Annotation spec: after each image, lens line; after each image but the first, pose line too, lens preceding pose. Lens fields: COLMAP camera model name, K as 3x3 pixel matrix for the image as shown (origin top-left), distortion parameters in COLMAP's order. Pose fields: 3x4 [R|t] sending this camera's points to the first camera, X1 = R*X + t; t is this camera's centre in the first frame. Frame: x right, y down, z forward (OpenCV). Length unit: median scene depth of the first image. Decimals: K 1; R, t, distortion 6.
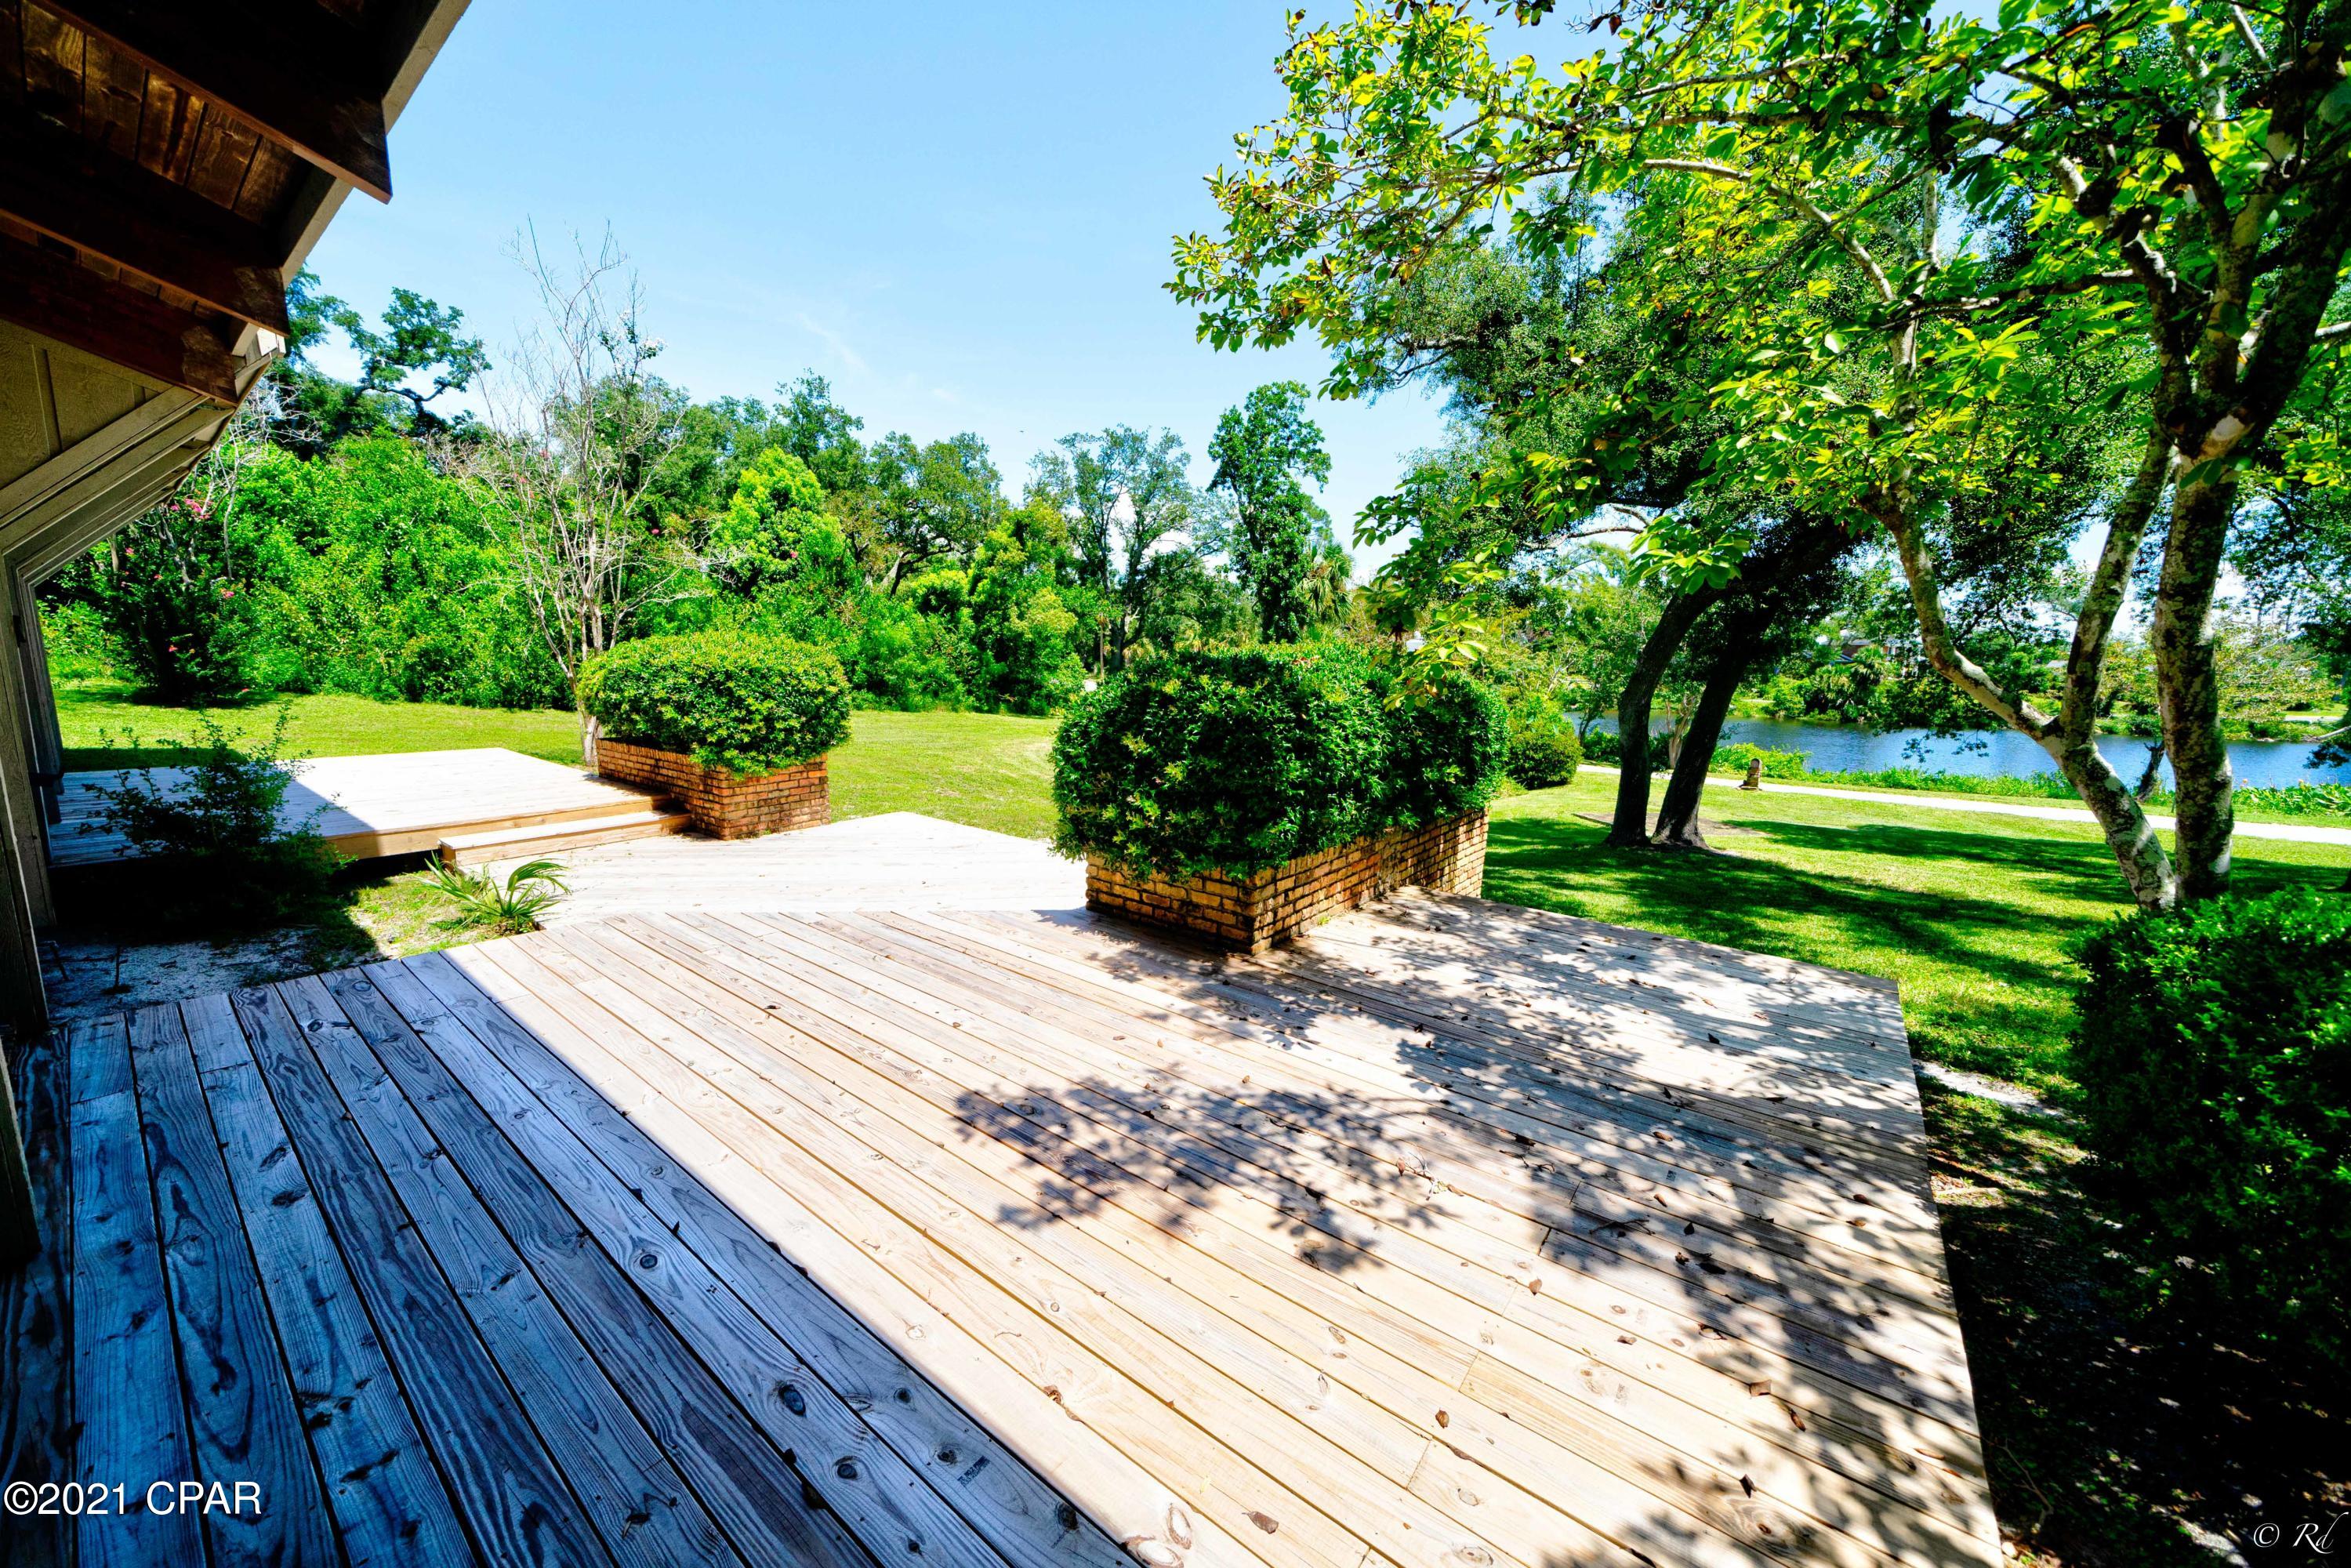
lens RADIAL K [[844.3, 0, 1175.5], [0, 844.3, 784.0], [0, 0, 1]] dist [-0.001706, -0.000243]
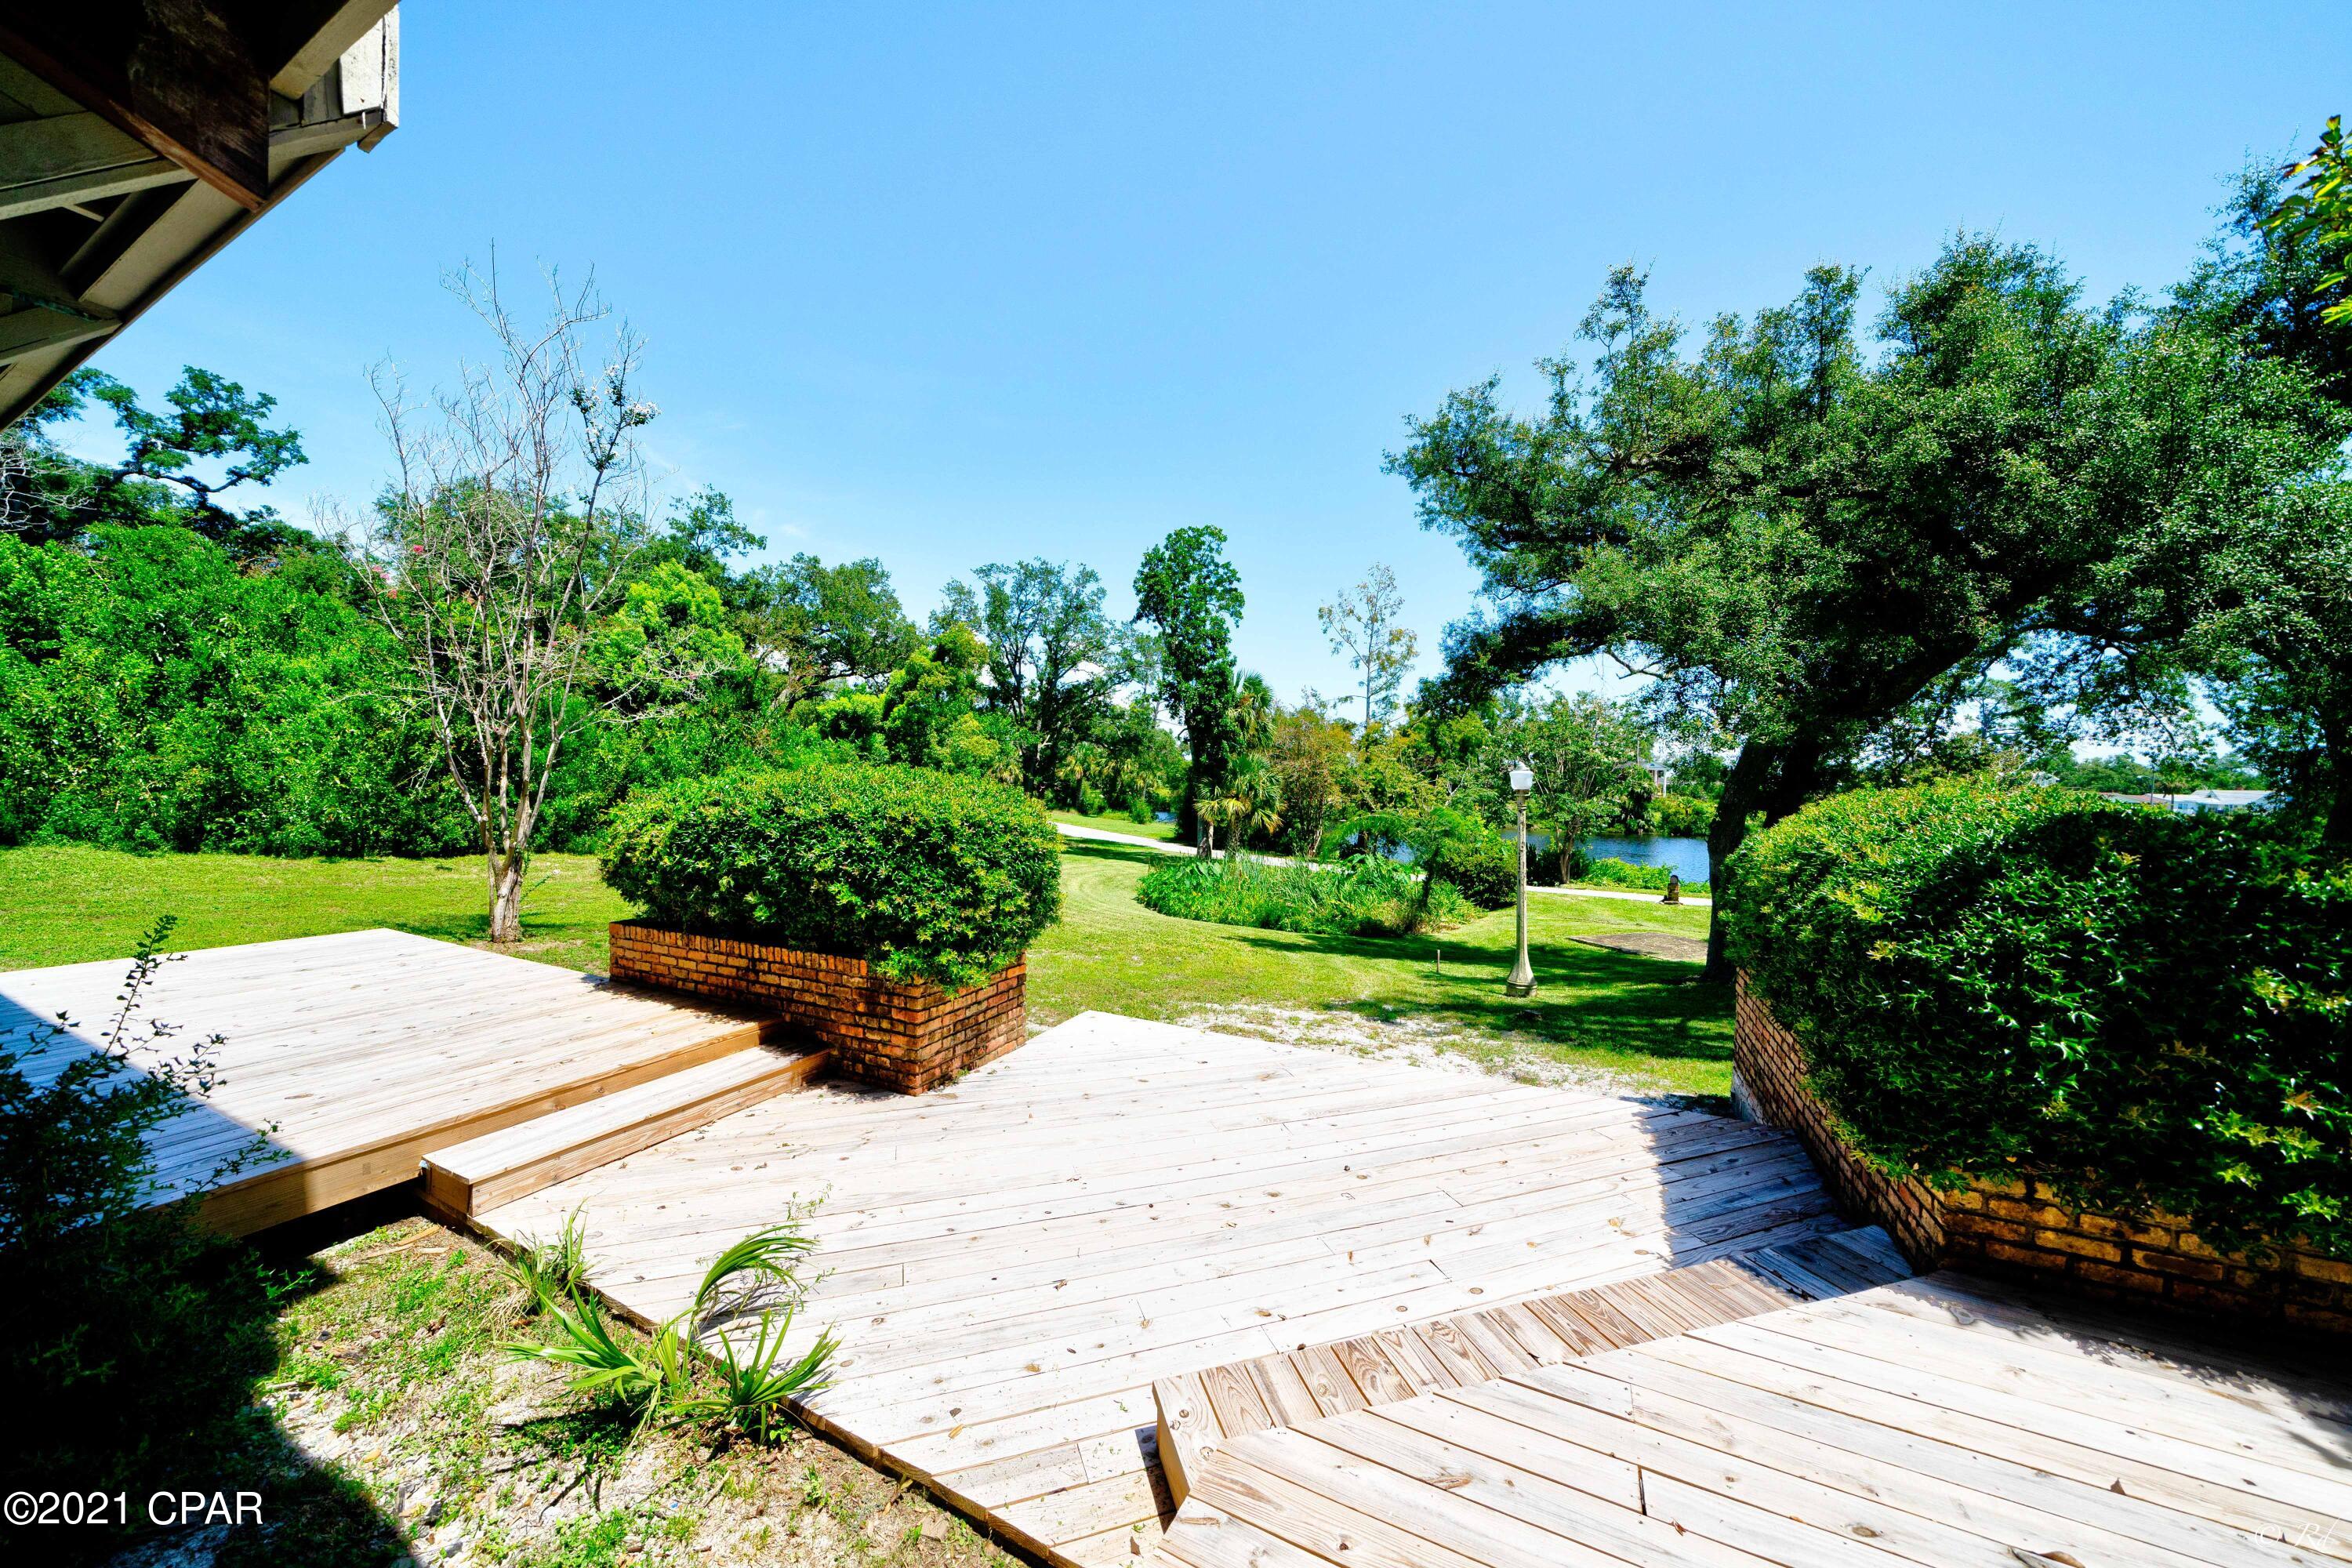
lens RADIAL K [[799.9, 0, 1172.7], [0, 799.9, 788.3], [0, 0, 1]] dist [-0.002696, 0.000047]
pose [[0.981242, -0.006160, 0.192680, -0.102695], [0.032964, 0.990130, -0.136219, -0.015972], [-0.189939, 0.140015, 0.971761, 0.080096]]
